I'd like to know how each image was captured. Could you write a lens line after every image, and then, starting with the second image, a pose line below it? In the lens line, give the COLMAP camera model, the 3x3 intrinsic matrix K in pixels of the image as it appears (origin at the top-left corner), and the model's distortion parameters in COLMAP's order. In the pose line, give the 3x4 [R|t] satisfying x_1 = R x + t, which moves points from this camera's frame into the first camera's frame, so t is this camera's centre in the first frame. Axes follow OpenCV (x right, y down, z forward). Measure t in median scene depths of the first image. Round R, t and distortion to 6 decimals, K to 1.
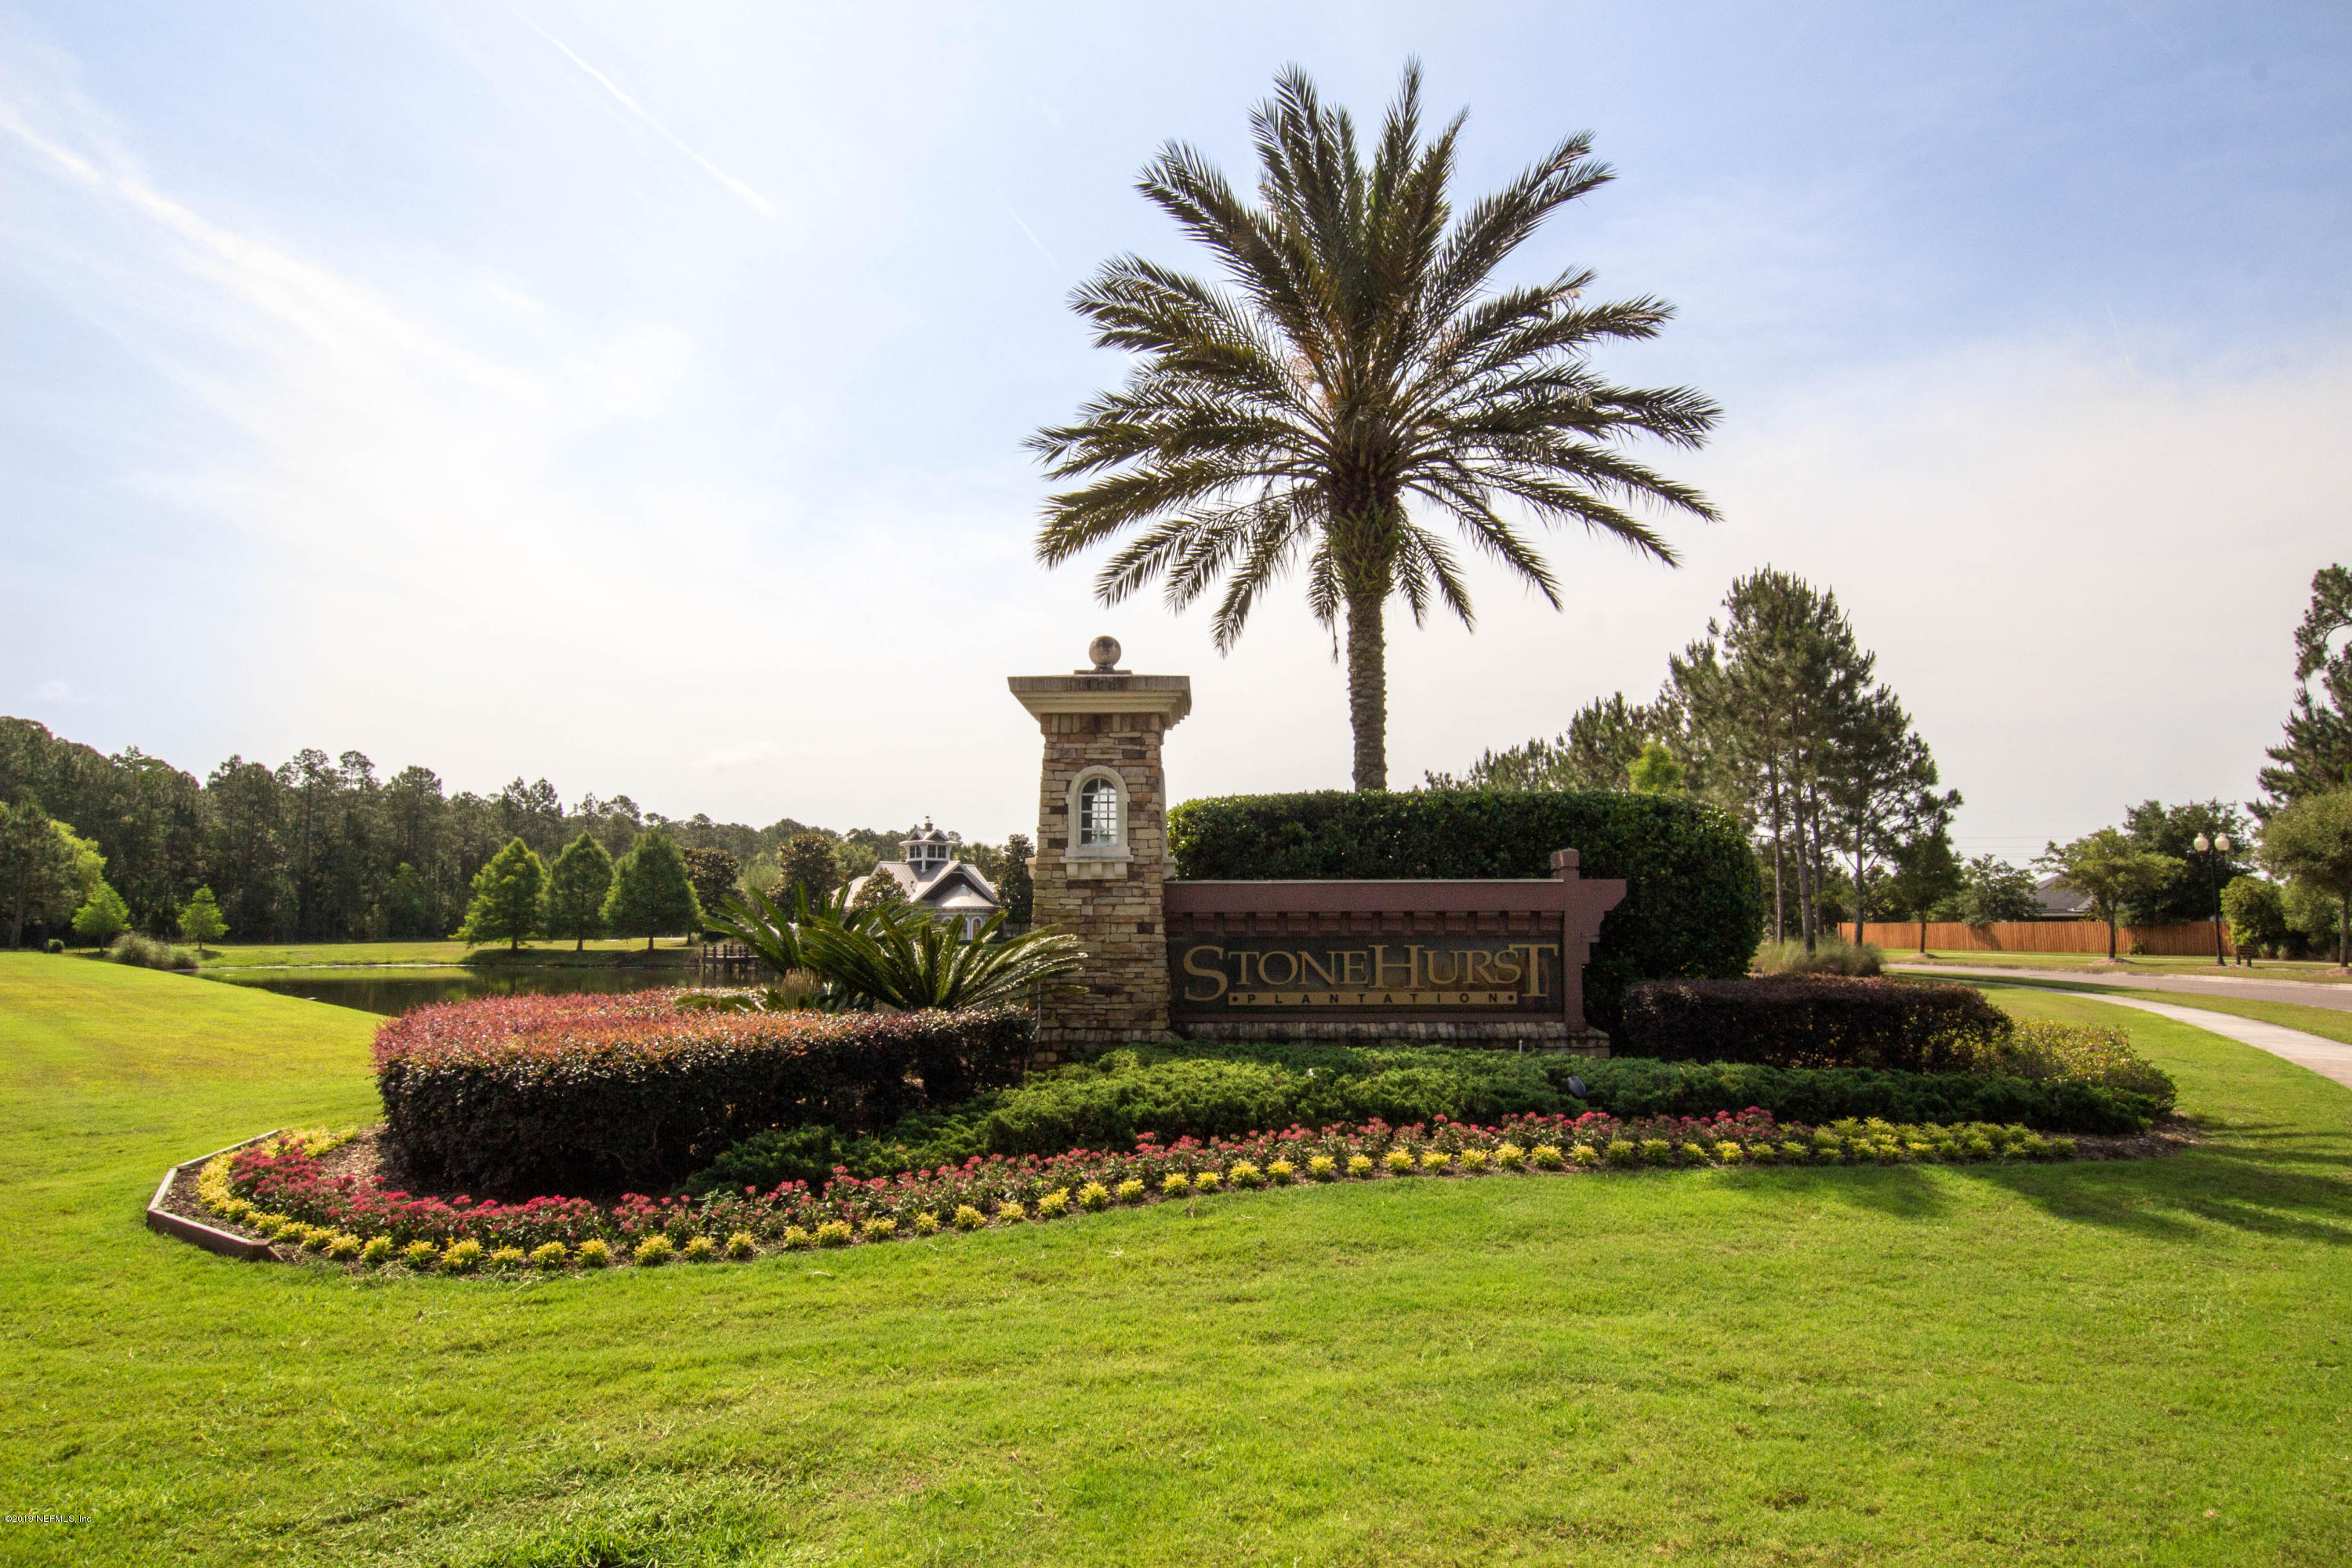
lens RADIAL K [[1437.8, 0, 1181.1], [0, 1437.8, 791.3], [0, 0, 1]] dist [0.007665, 0.001587]
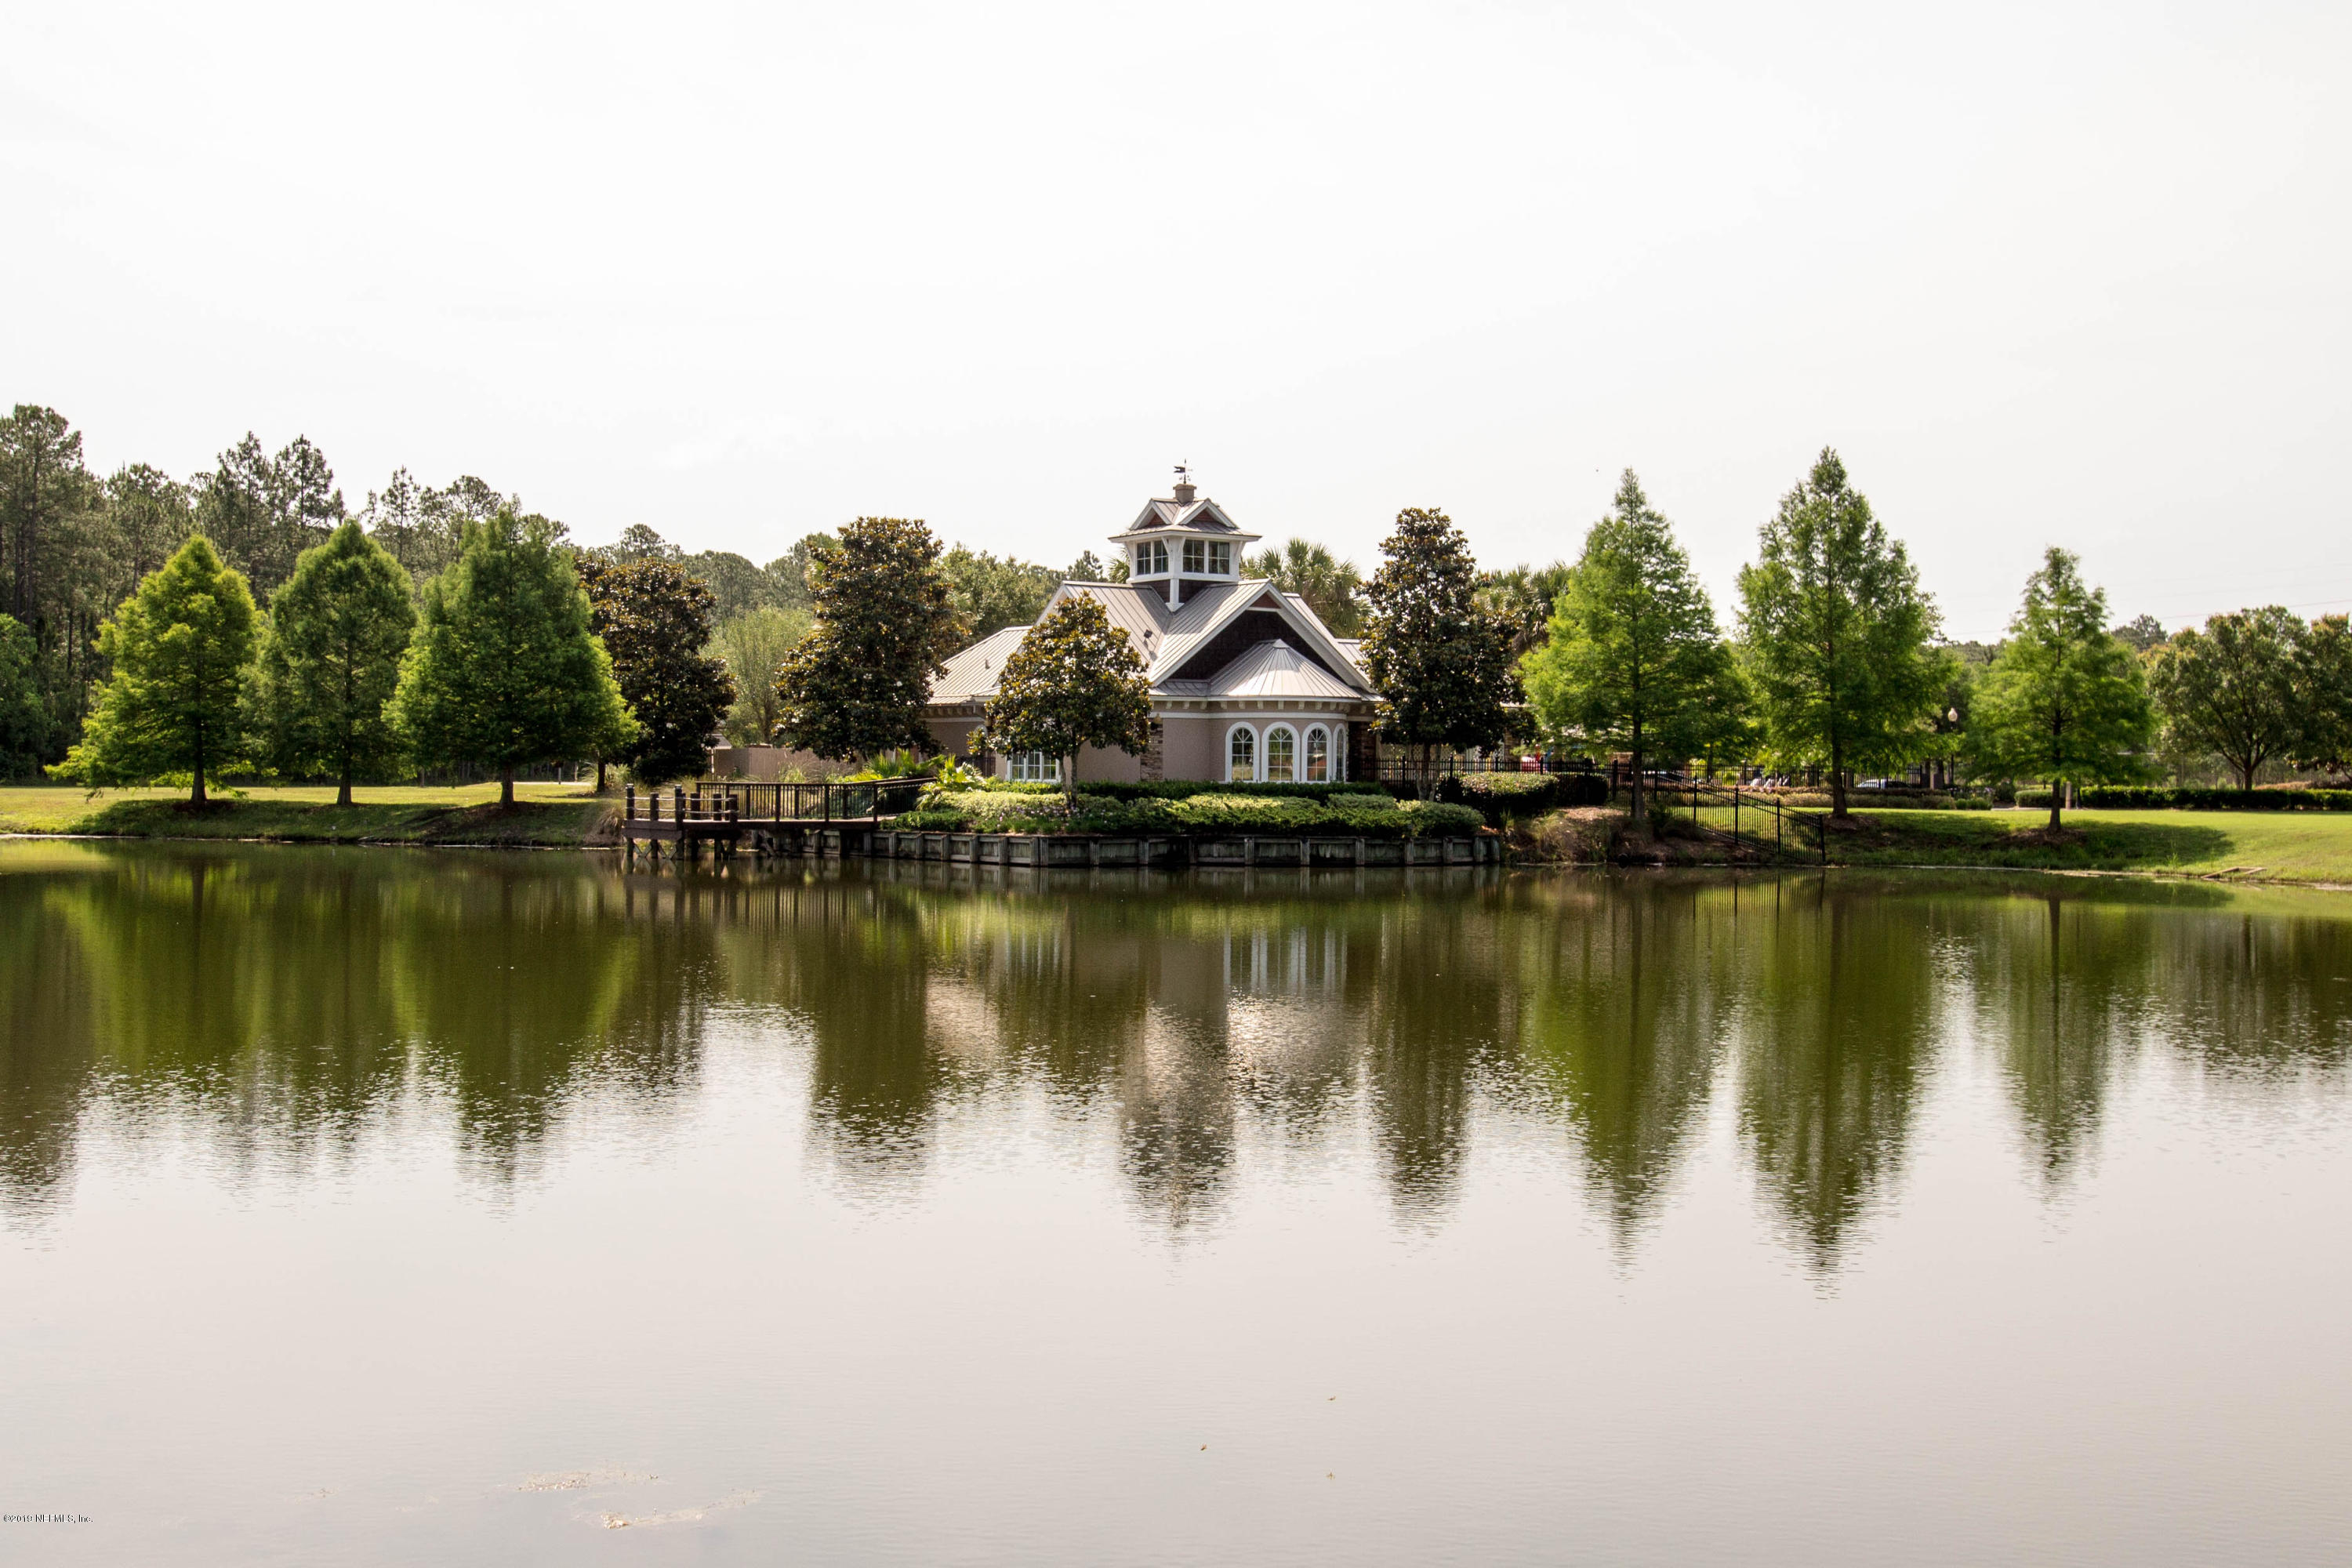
lens RADIAL K [[2182.7, 0, 1174.1], [0, 2182.7, 784.0], [0, 0, 1]] dist [-0.020170, -0.012547]
pose [[0.994930, 0.006230, -0.100372, -0.116986], [0.002304, 0.996405, 0.084687, 0.052109], [0.100539, -0.084489, 0.991339, 0.402891]]
